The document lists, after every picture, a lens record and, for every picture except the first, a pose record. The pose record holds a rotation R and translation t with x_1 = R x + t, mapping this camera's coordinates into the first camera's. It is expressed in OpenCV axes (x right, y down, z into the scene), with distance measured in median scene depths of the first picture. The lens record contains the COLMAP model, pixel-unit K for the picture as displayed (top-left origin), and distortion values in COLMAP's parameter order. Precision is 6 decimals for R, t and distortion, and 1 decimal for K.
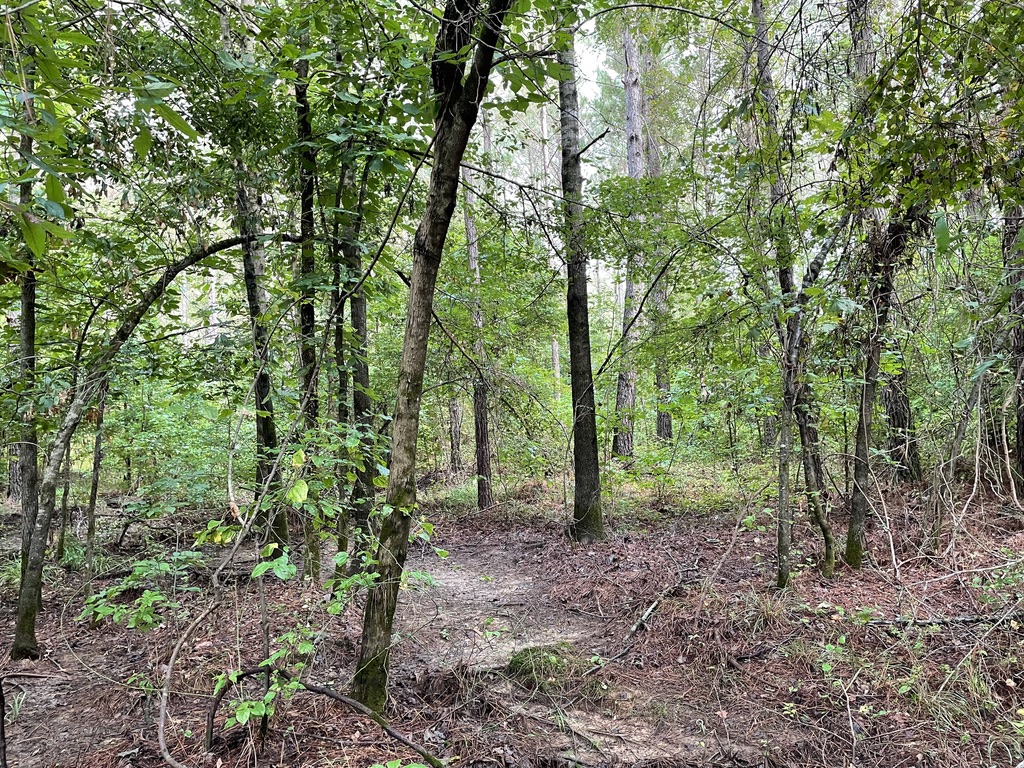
lens RADIAL K [[763.4, 0, 512.0], [0, 763.4, 384.0], [0, 0, 1]] dist [0.068981, -0.076175]
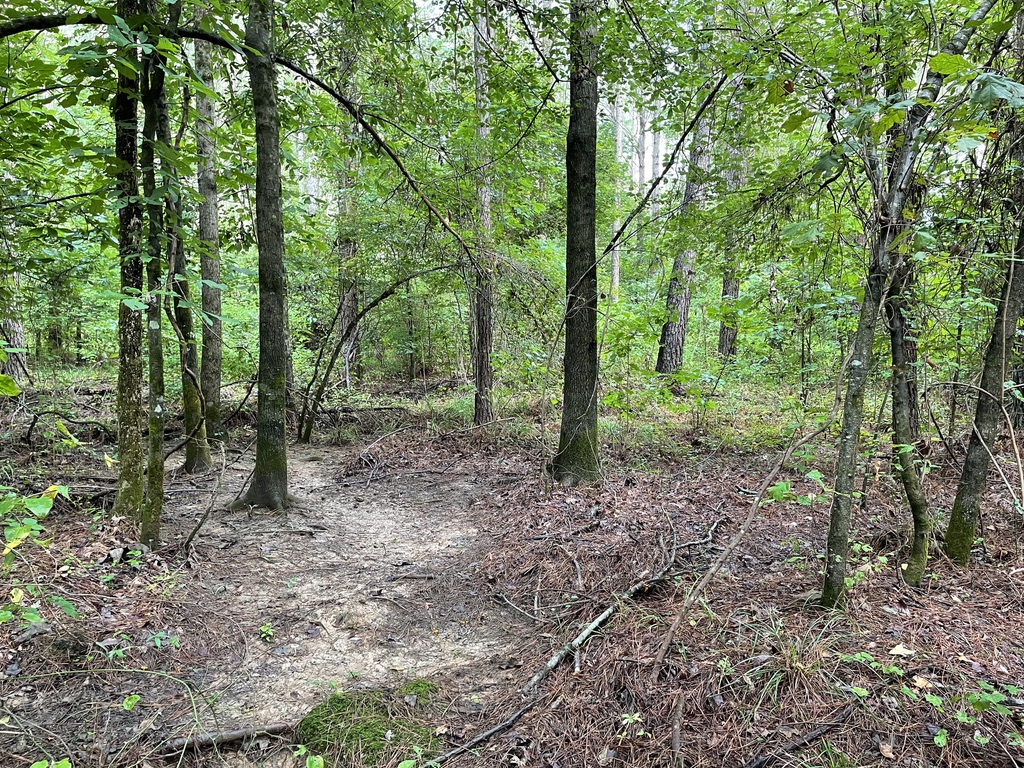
lens RADIAL K [[763.4, 0, 512.0], [0, 763.4, 384.0], [0, 0, 1]] dist [0.068981, -0.076175]
pose [[0.993441, 0.059088, -0.097901, 0.117129], [-0.047110, 0.991603, 0.120435, 0.029421], [0.104195, -0.115033, 0.987882, 0.306982]]
